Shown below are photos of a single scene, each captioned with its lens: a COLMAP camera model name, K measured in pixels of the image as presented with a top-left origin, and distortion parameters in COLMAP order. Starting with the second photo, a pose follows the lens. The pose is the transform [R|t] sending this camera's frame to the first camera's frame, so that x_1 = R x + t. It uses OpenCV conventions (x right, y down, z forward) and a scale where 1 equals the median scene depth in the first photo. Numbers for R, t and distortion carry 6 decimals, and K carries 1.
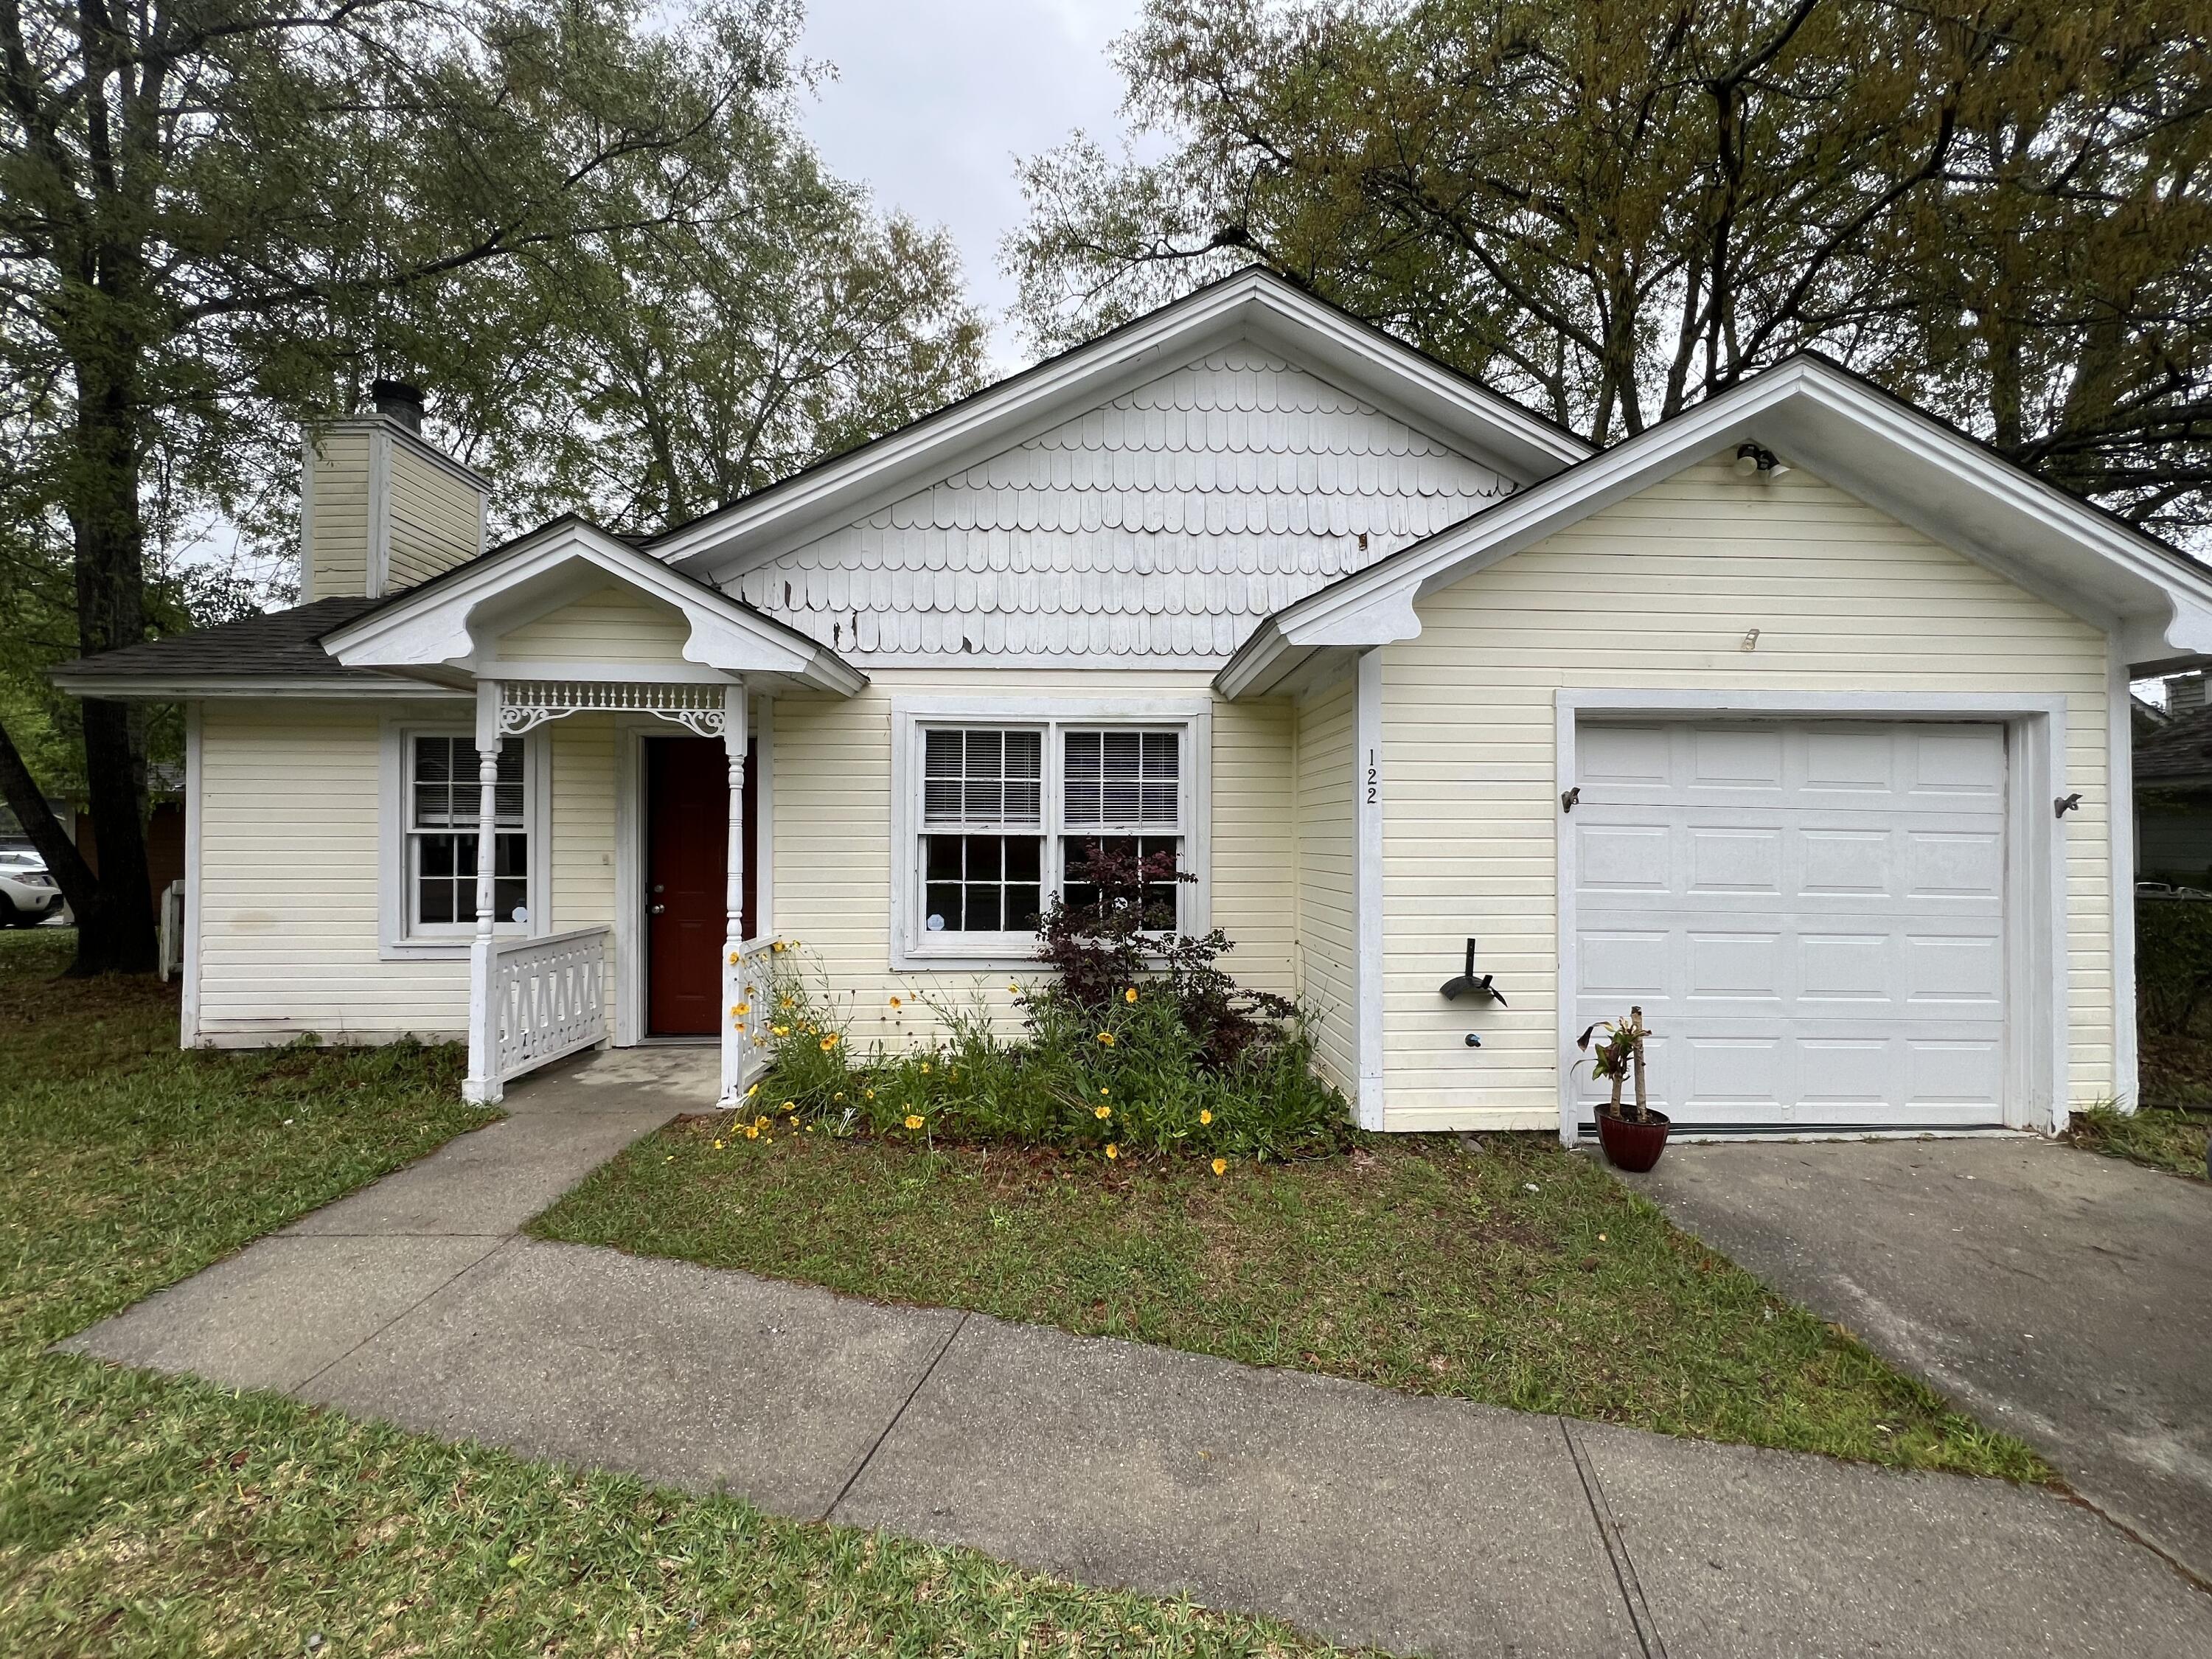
lens RADIAL K [[888.9, 0, 1107.2], [0, 888.9, 830.8], [0, 0, 1]] dist [-0.003374, 0.000026]
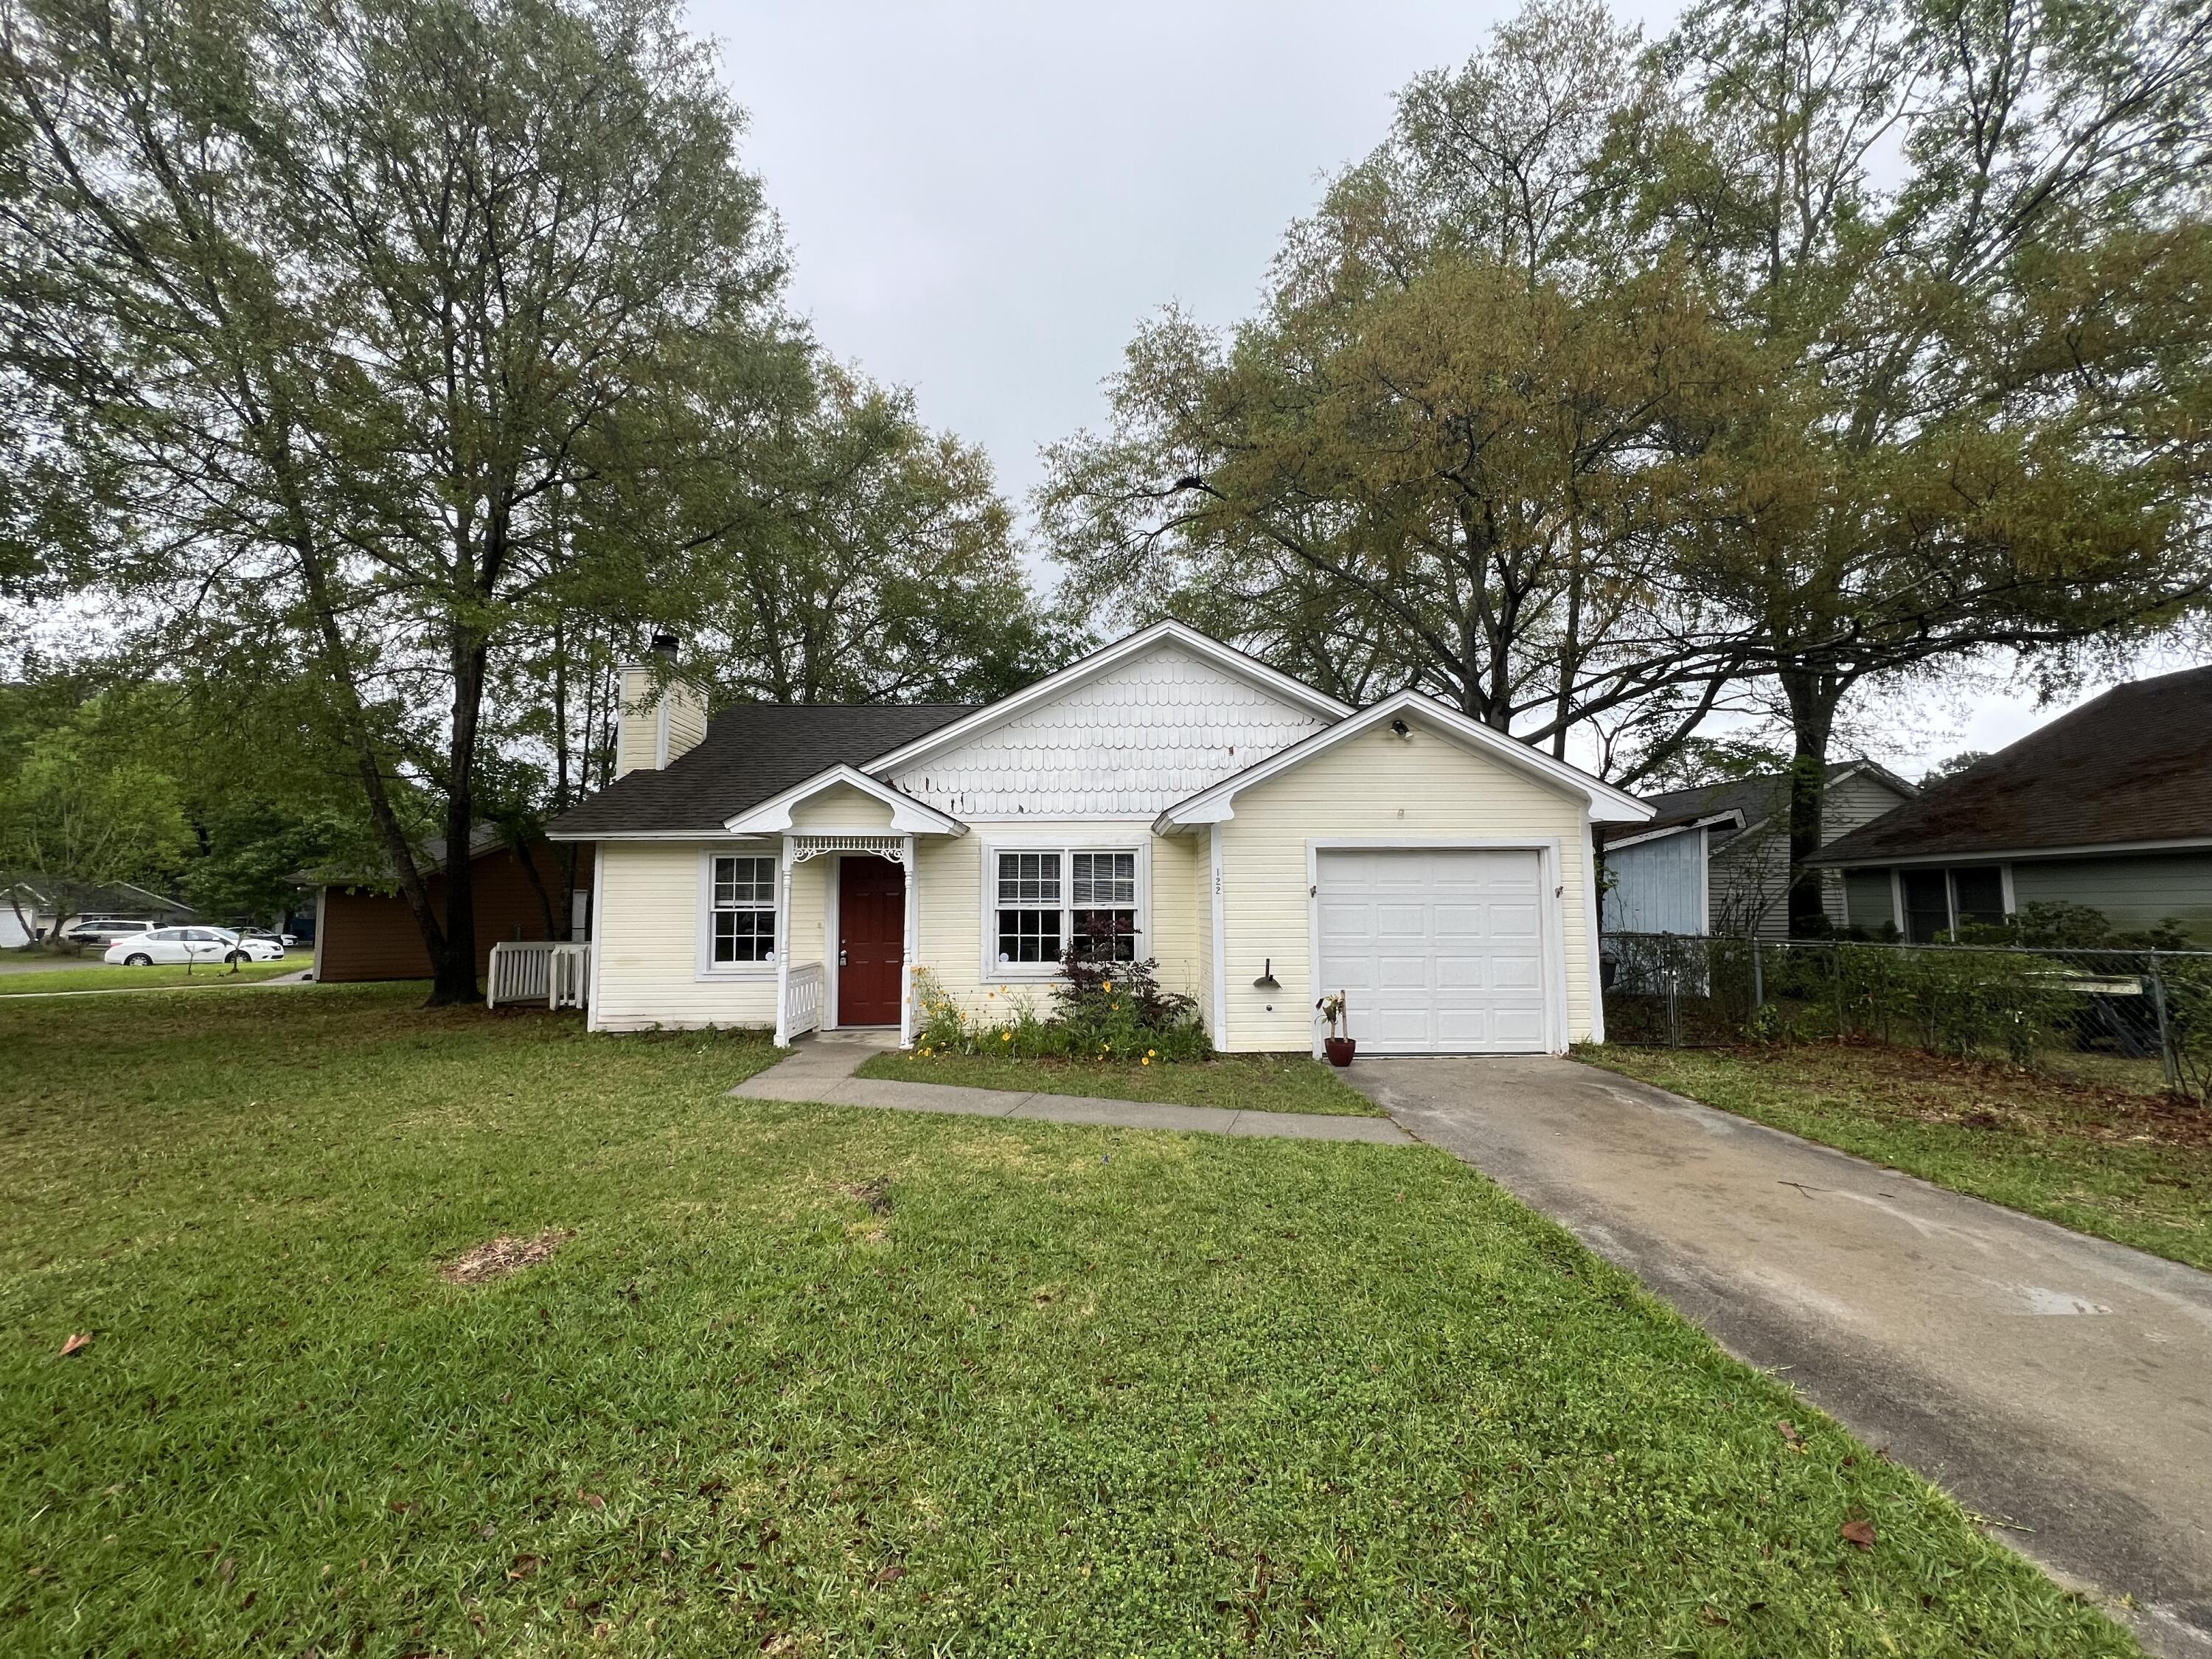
lens RADIAL K [[888.9, 0, 1100.2], [0, 888.9, 832.4], [0, 0, 1]] dist [-0.003374, 0.000026]
pose [[0.999698, -0.010551, -0.022174, 0.052247], [0.008848, 0.997101, -0.075570, -0.015236], [0.022907, 0.075351, 0.996894, -0.873257]]
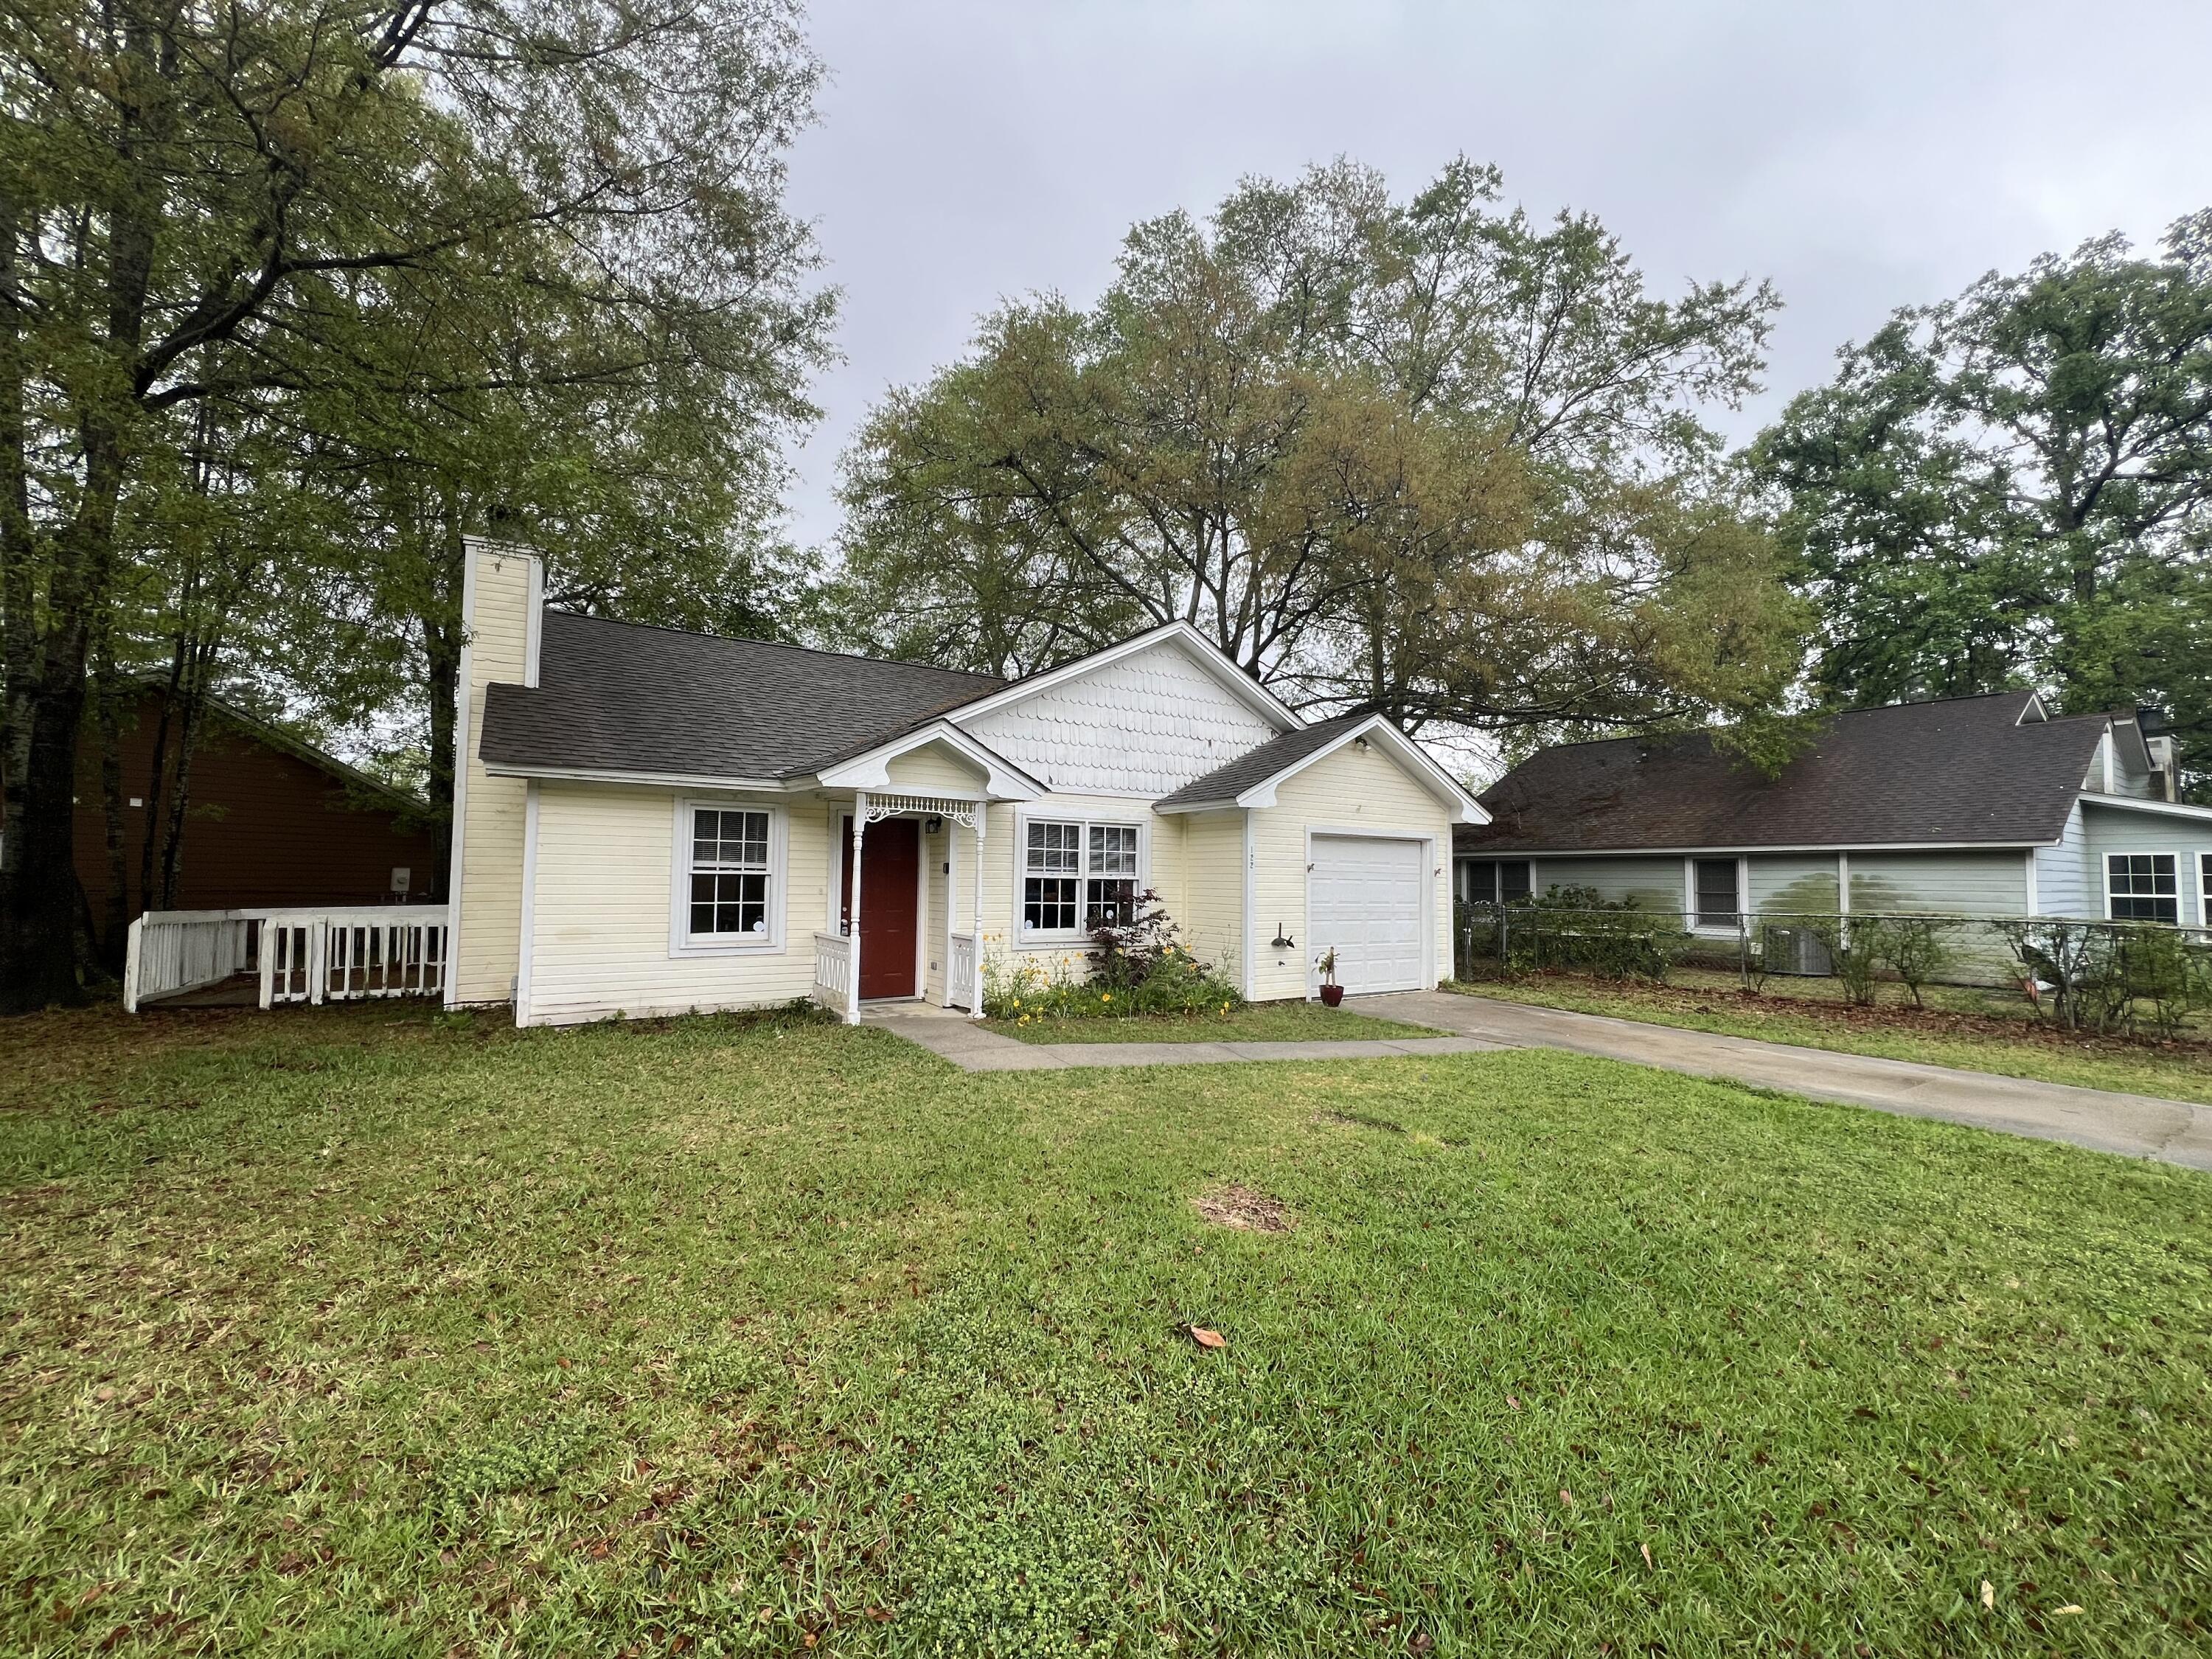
lens RADIAL K [[888.9, 0, 1096.5], [0, 888.9, 827.3], [0, 0, 1]] dist [-0.003374, 0.000026]
pose [[0.858373, 0.037179, 0.511678, -1.052129], [-0.016542, 0.998858, -0.044826, -0.020883], [-0.512760, 0.030013, 0.858007, -0.708650]]
